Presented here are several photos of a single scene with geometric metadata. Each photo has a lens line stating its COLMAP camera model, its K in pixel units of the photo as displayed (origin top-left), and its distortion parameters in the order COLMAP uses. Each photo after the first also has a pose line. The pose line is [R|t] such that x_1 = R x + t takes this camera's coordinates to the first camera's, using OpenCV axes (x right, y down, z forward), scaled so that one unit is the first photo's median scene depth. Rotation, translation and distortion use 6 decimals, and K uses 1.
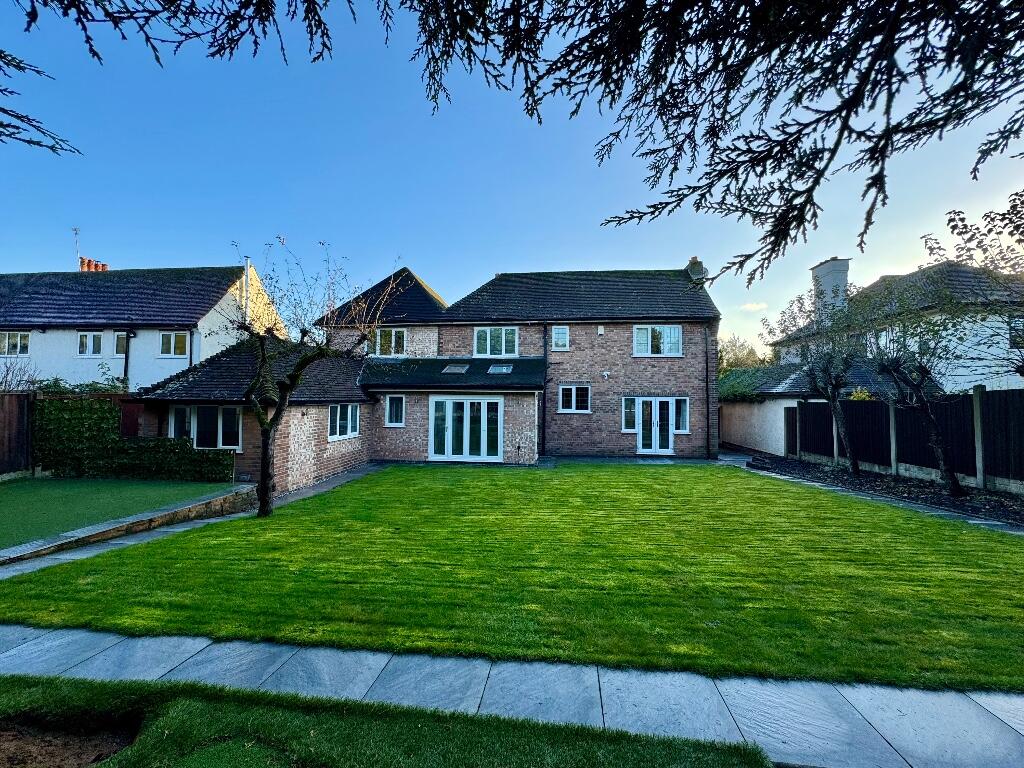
lens RADIAL K [[417.4, 0, 515.4], [0, 417.4, 385.1], [0, 0, 1]] dist [-0.001994, -0.000138]
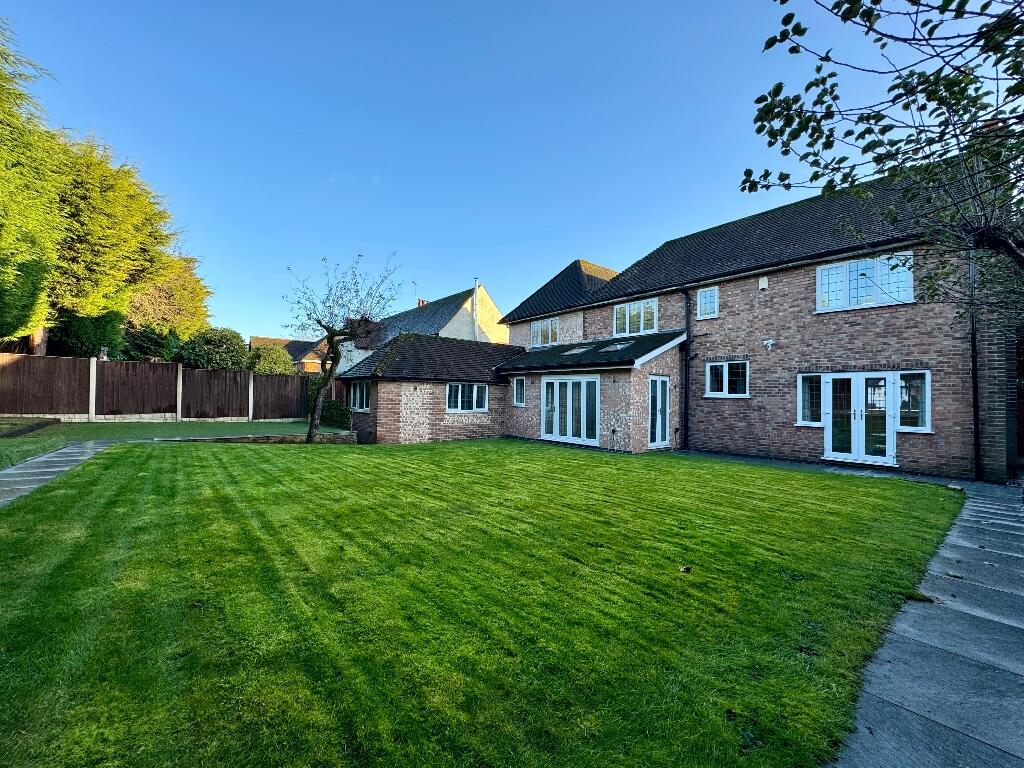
lens RADIAL K [[410.0, 0, 512.0], [0, 410.0, 385.1], [0, 0, 1]] dist [-0.001177, -0.000058]
pose [[0.714214, -0.016732, -0.699727, 0.396094], [0.009500, 0.999854, -0.014212, 0.052152], [0.699863, 0.003503, 0.714269, 0.189911]]
